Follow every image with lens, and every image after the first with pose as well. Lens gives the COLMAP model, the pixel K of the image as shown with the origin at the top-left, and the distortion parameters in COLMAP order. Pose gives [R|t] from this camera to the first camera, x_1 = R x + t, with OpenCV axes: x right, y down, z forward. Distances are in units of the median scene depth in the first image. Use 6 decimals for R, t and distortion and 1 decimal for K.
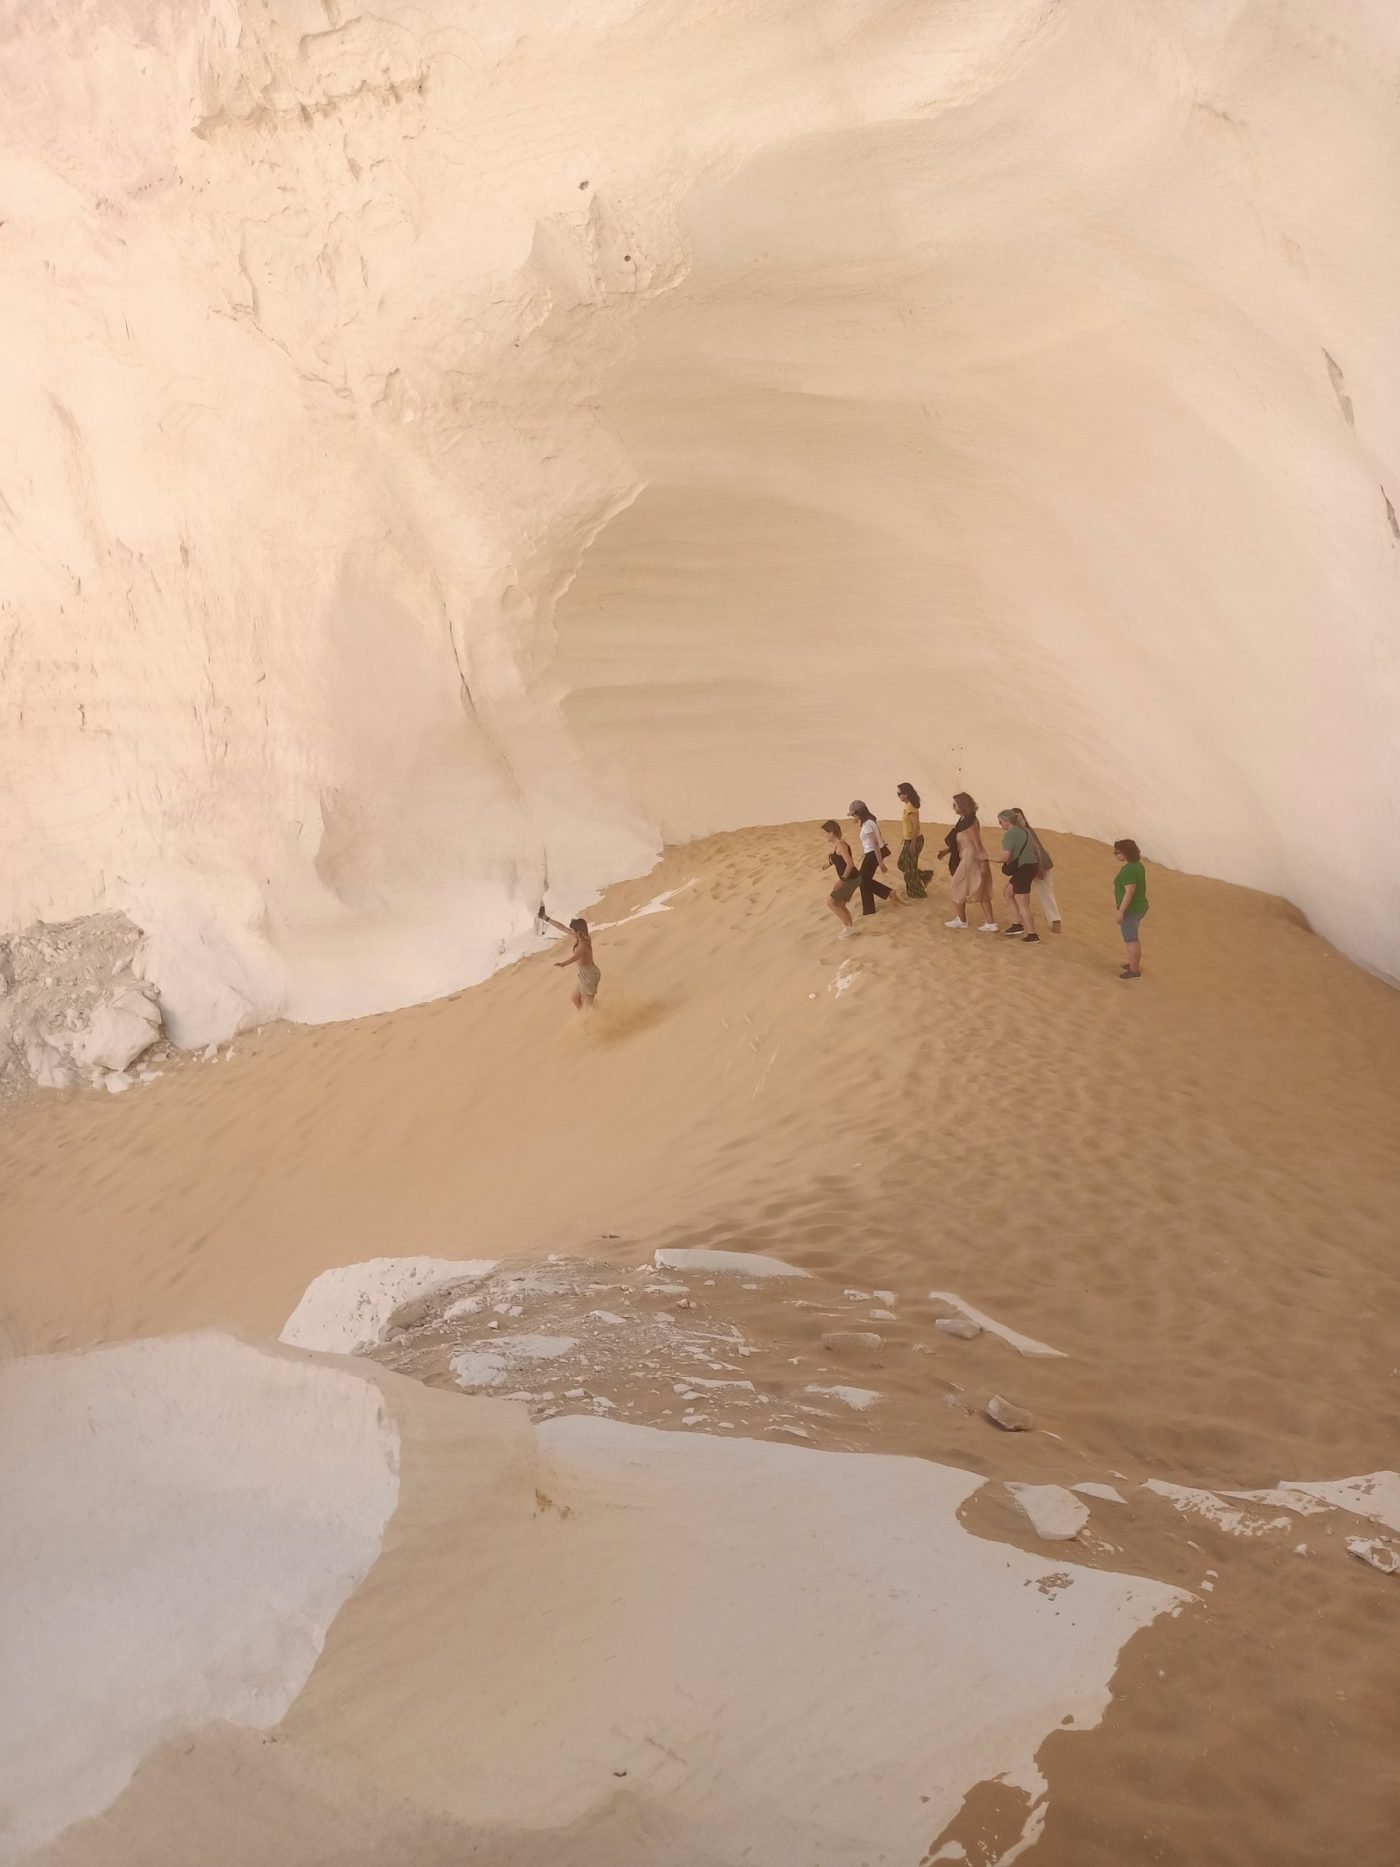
lens RADIAL K [[1303.8, 0, 661.5], [0, 1303.8, 931.7], [0, 0, 1]] dist [0.105002, -0.155133]
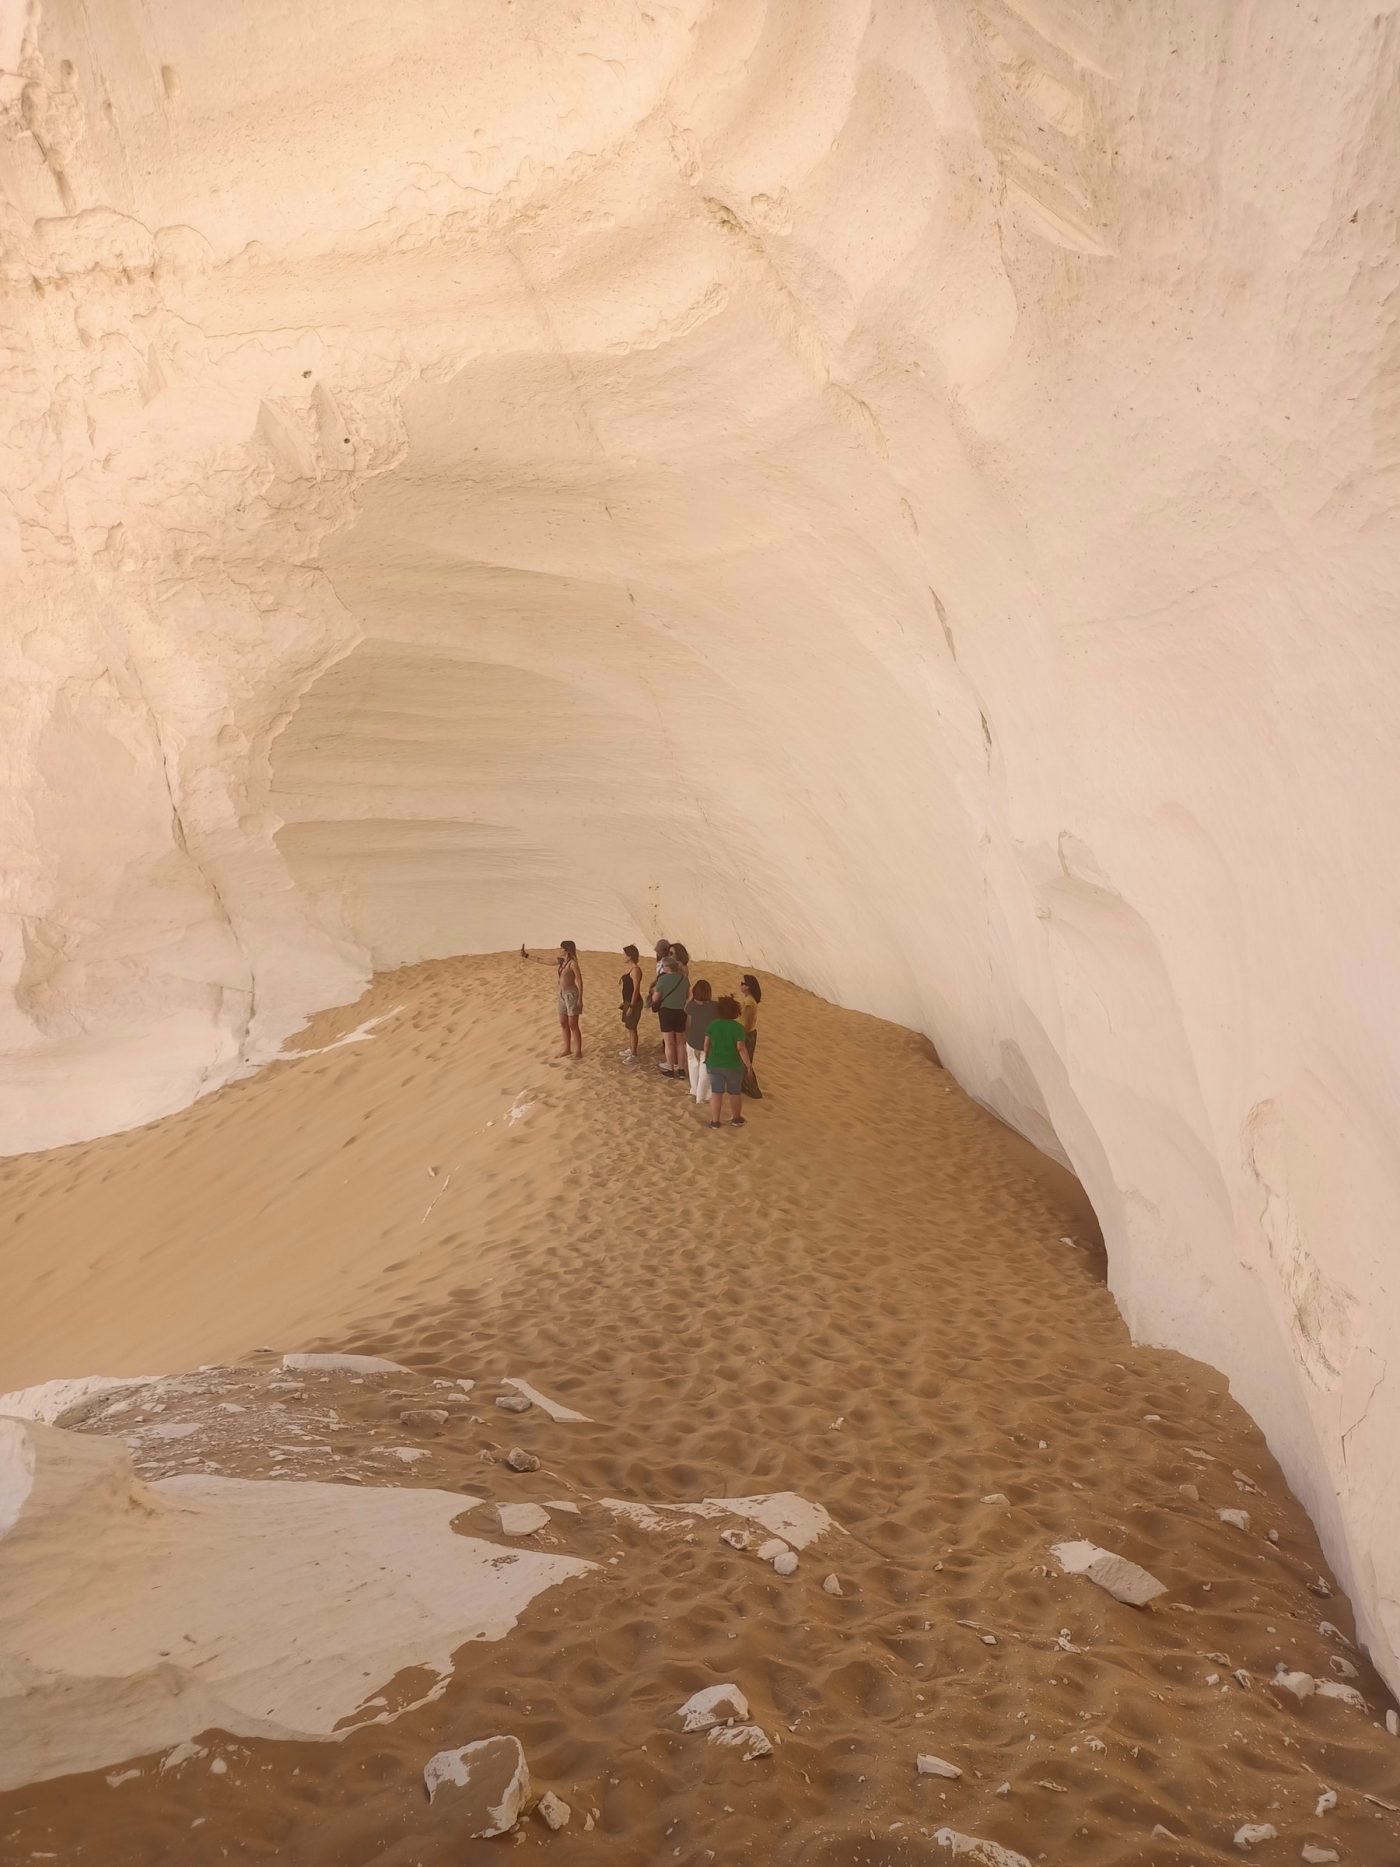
lens RADIAL K [[1325.2, 0, 648.3], [0, 1325.2, 931.8], [0, 0, 1]] dist [0.095767, -0.138962]
pose [[0.983109, 0.025035, 0.181298, 0.045599], [-0.010711, 0.996772, -0.079563, -0.029181], [-0.182705, 0.076277, 0.980204, -0.165476]]
